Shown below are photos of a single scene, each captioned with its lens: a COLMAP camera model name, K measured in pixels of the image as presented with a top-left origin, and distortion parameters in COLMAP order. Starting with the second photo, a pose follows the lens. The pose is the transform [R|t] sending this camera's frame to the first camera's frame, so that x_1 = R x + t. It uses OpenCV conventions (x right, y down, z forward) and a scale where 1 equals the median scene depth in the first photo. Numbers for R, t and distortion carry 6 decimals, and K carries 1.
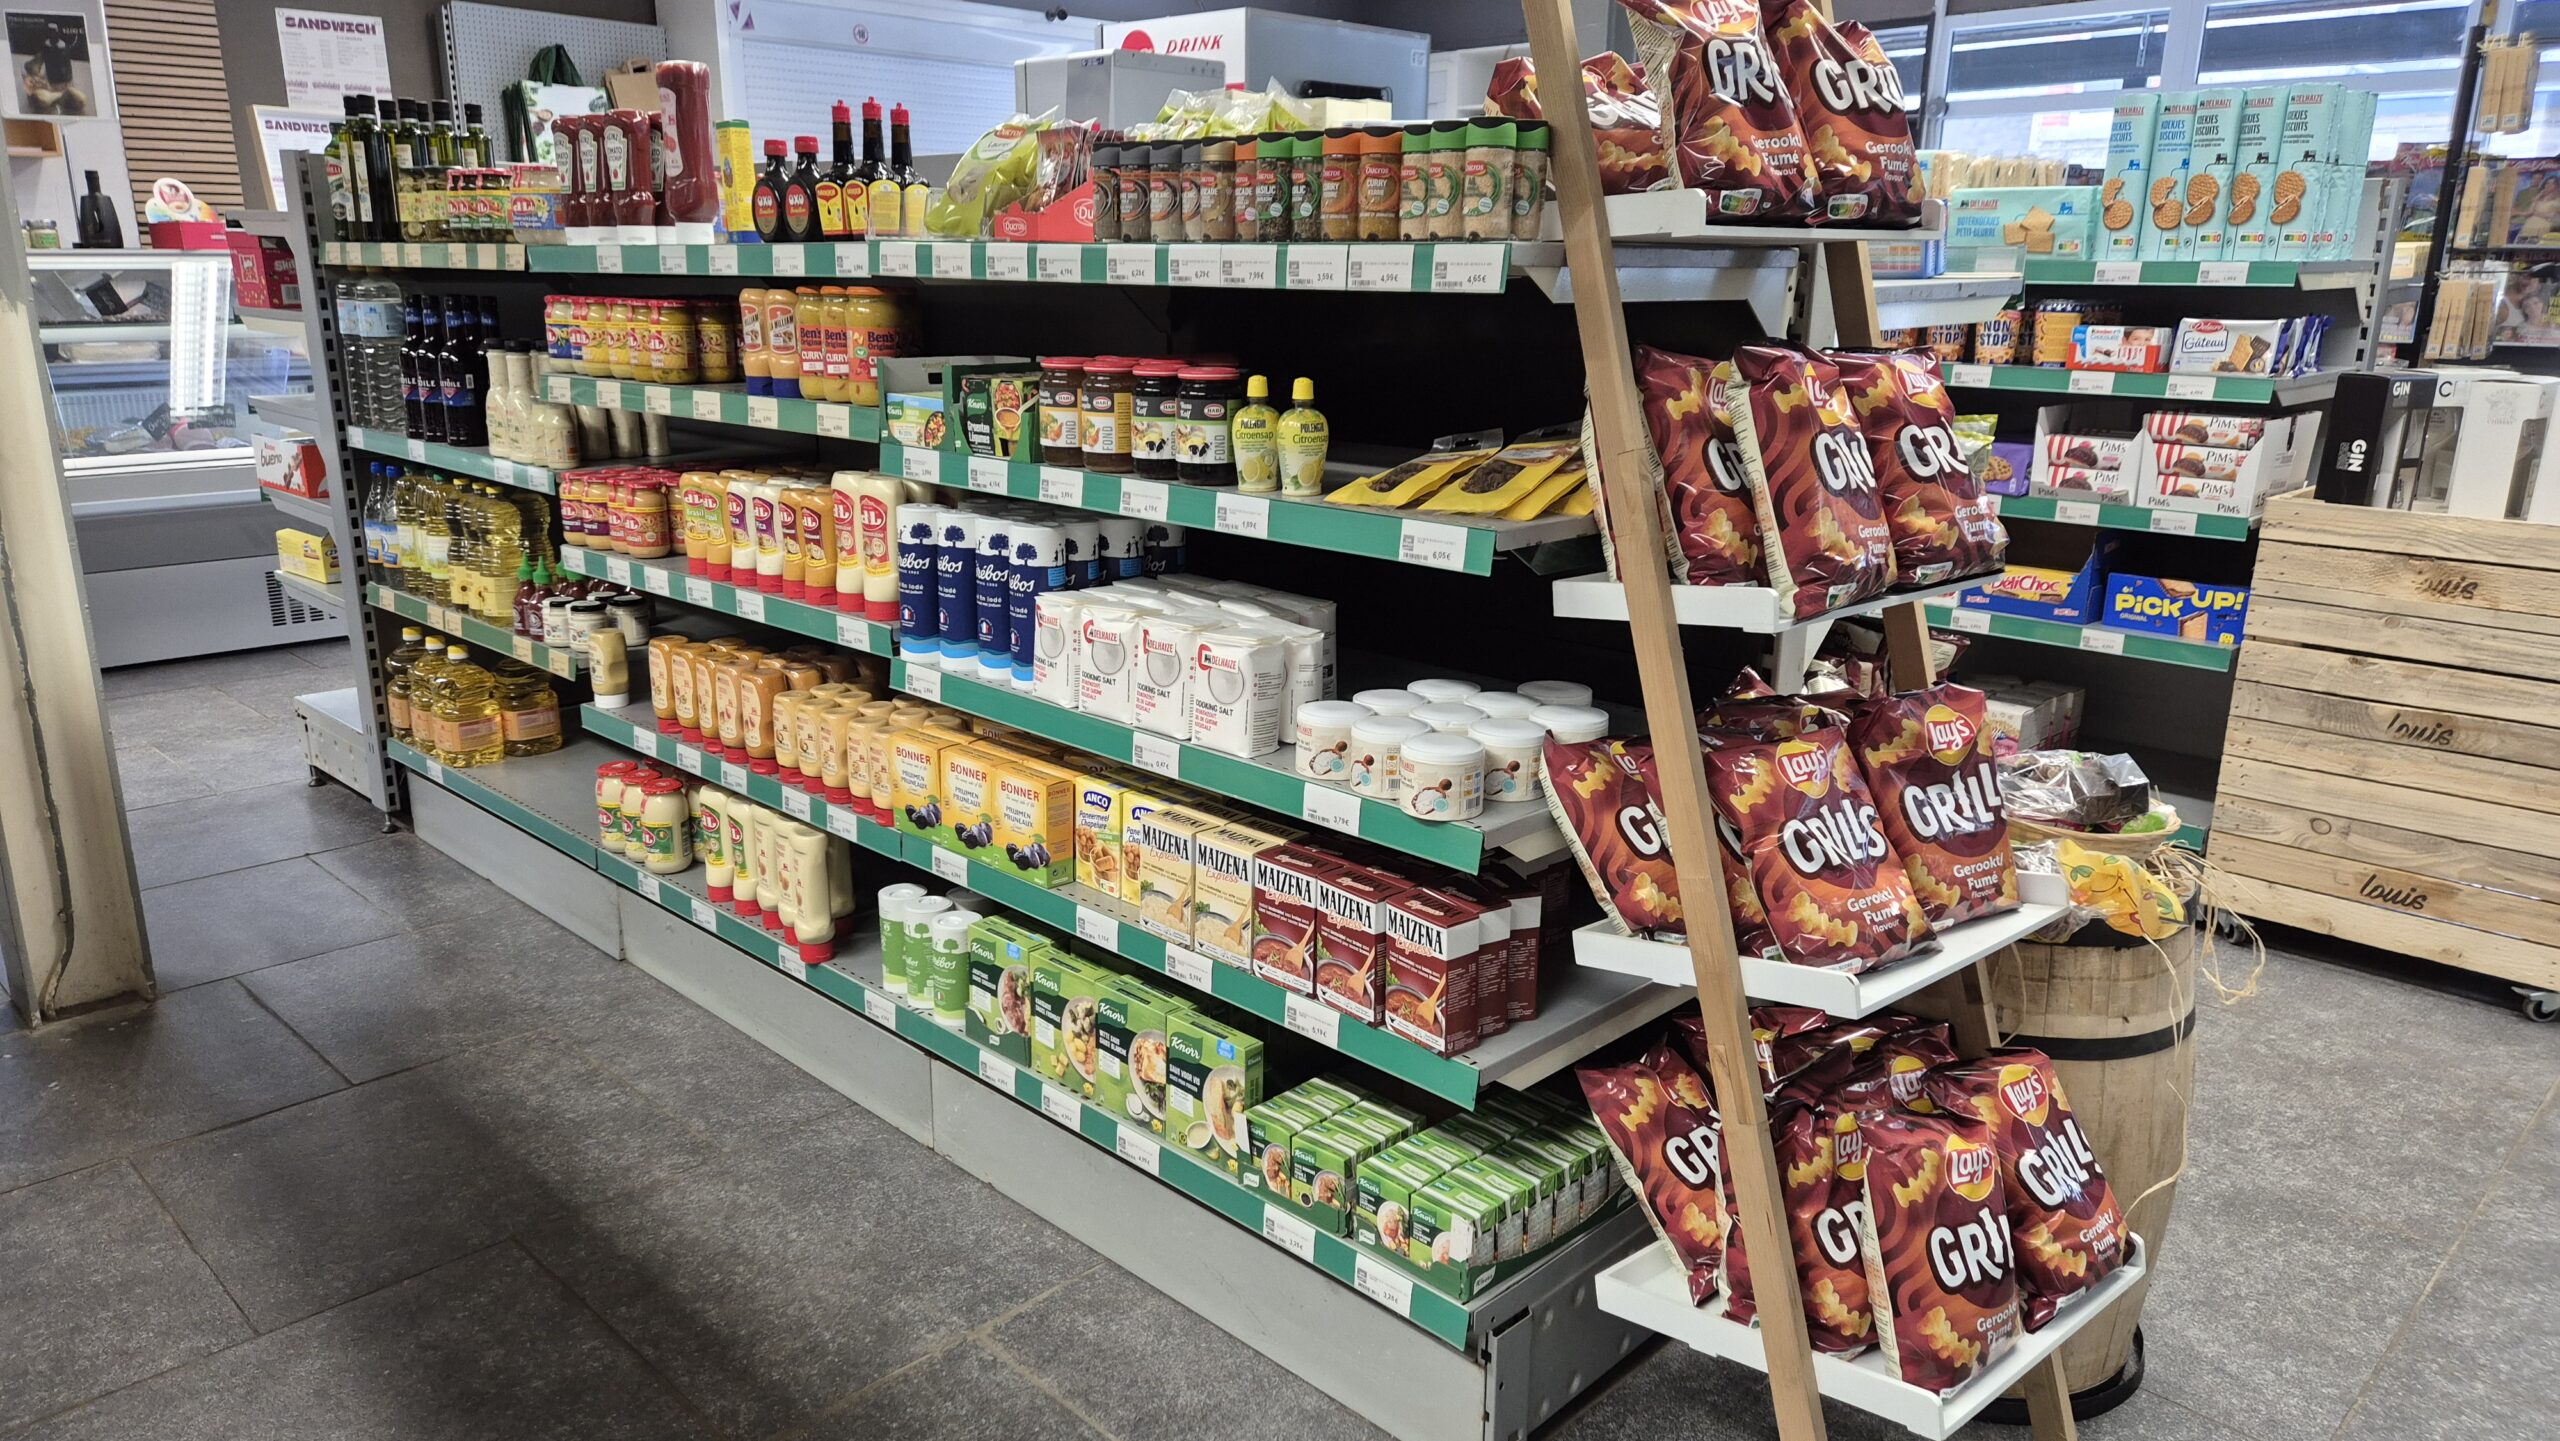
lens RADIAL K [[1699.0, 0, 1280.0], [0, 1699.0, 720.5], [0, 0, 1]] dist [0.089621, -0.092443]
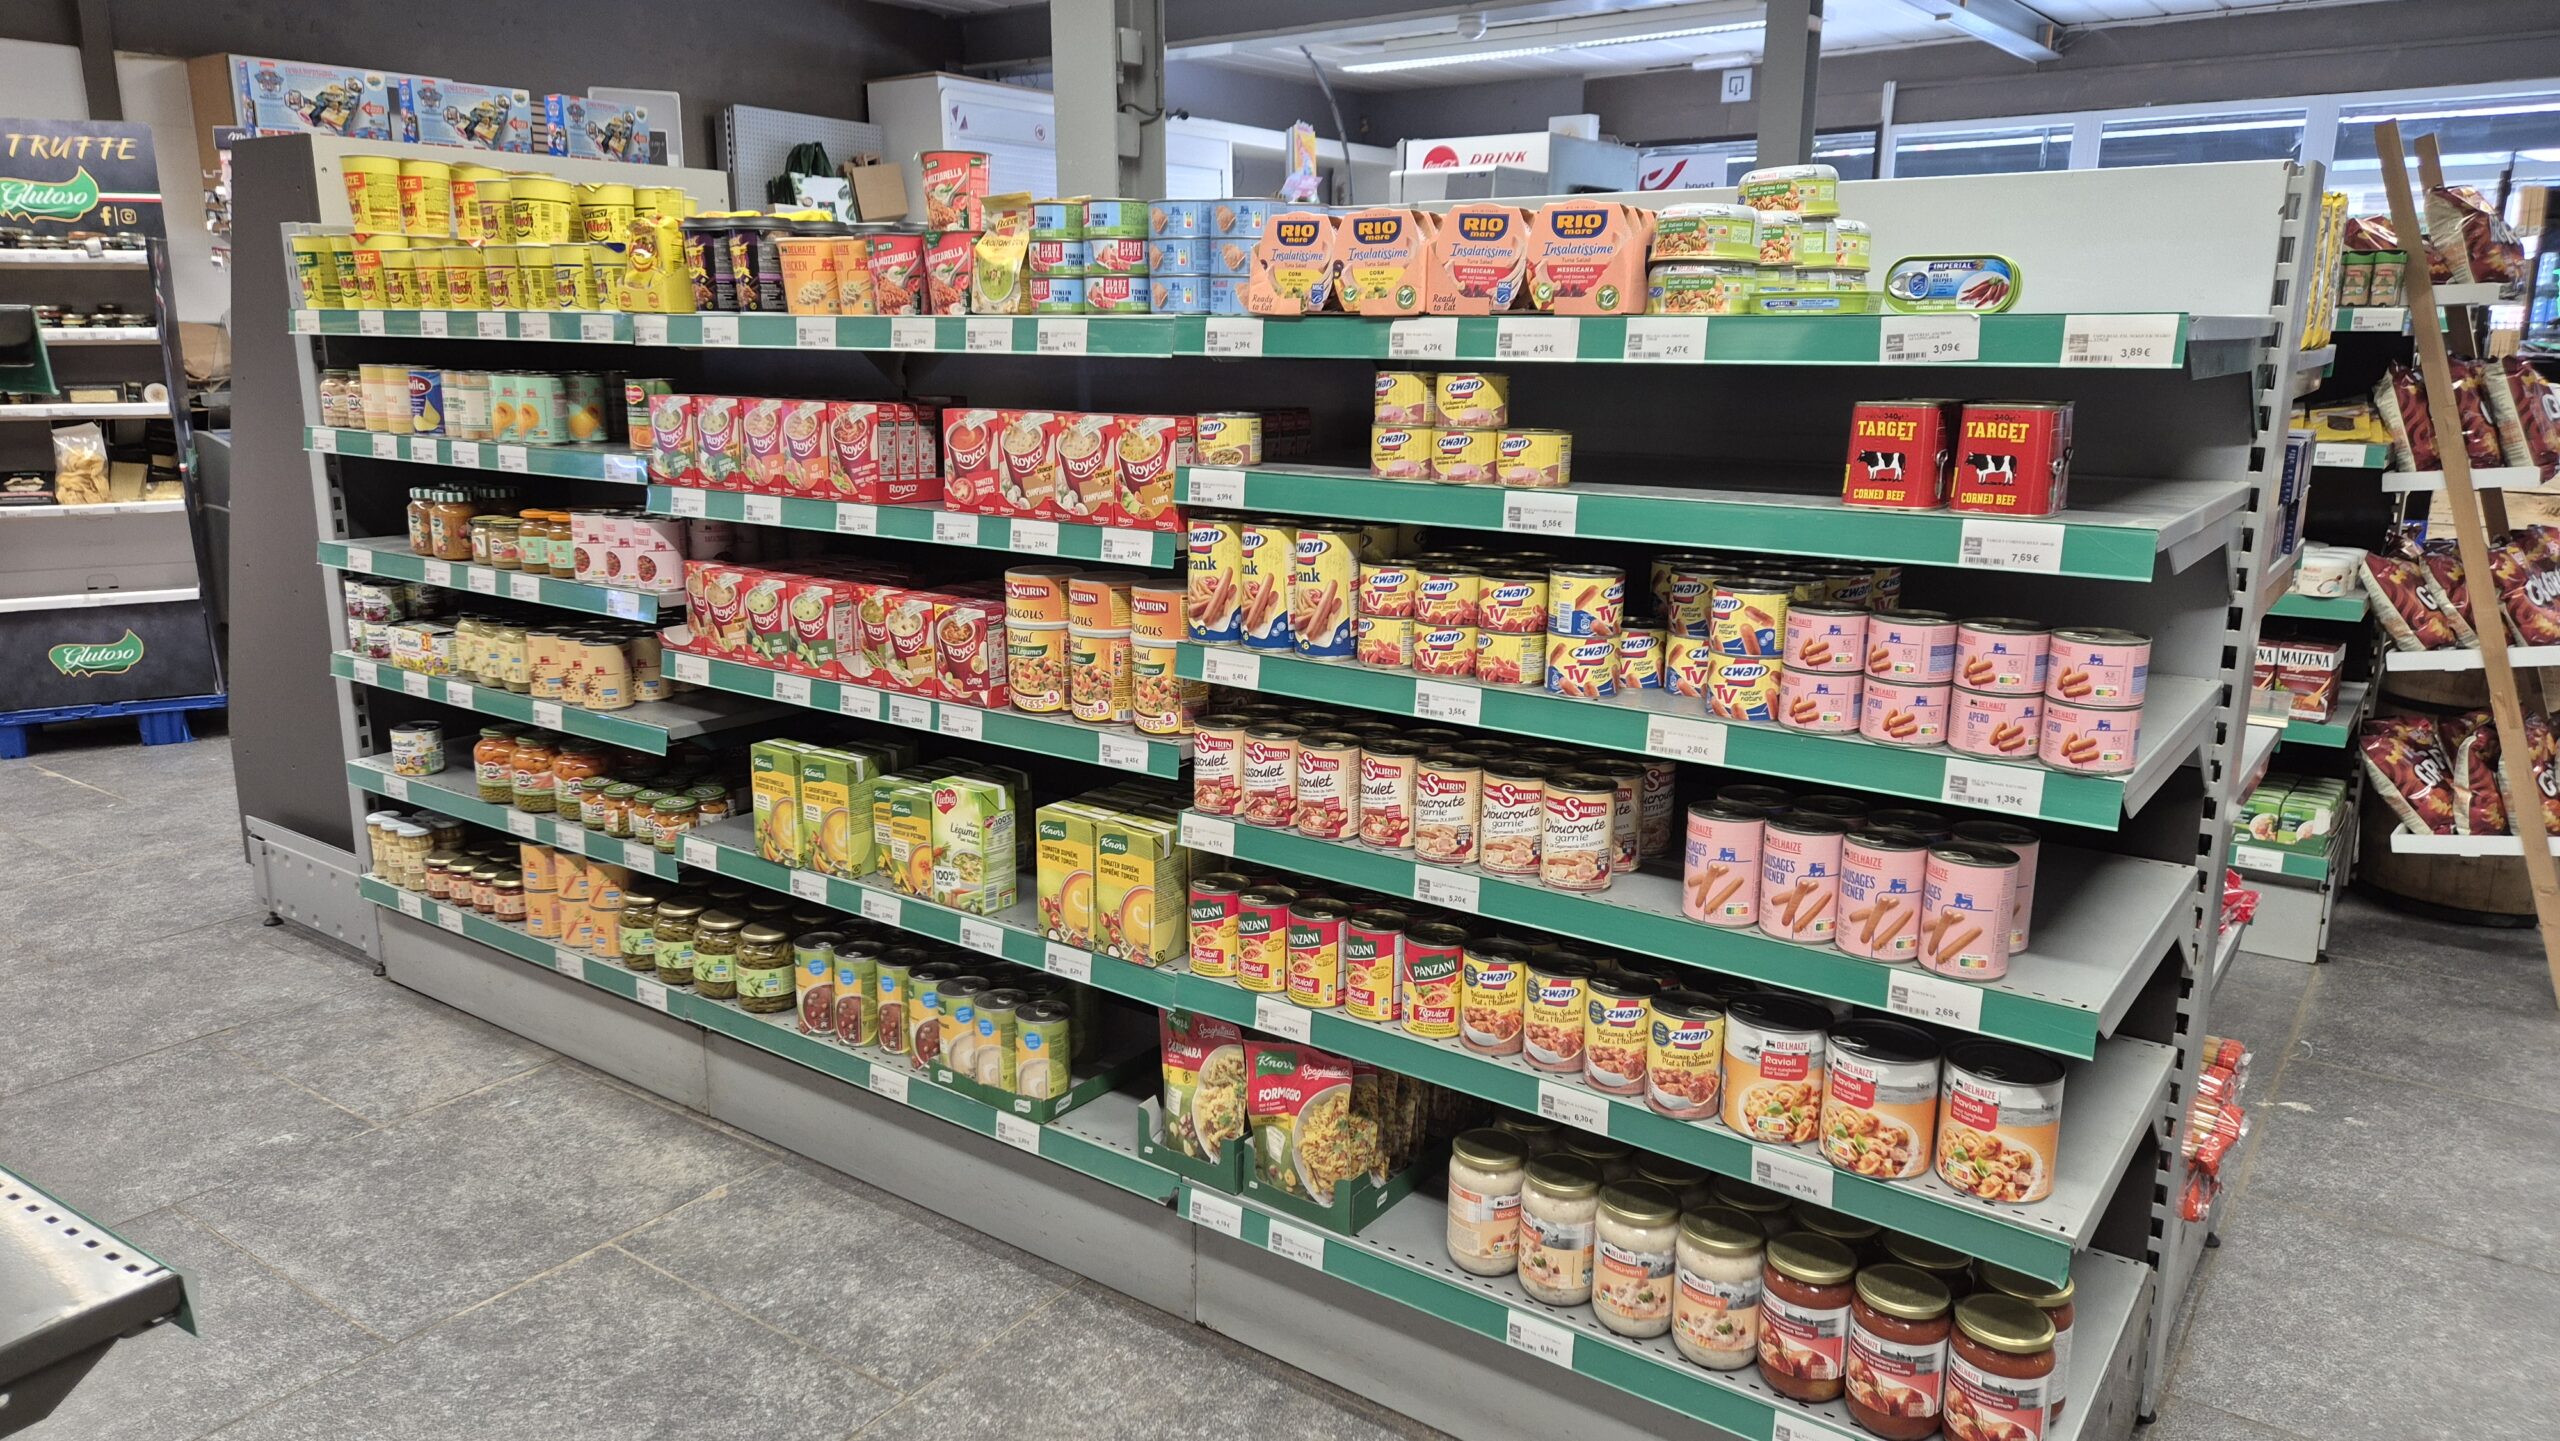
lens RADIAL K [[1699.0, 0, 1280.0], [0, 1699.0, 720.5], [0, 0, 1]] dist [0.089621, -0.092443]
pose [[0.988735, -0.038665, 0.144598, -1.282405], [0.043459, 0.998600, -0.030148, 0.190826], [-0.143230, 0.036093, 0.989031, -0.733665]]
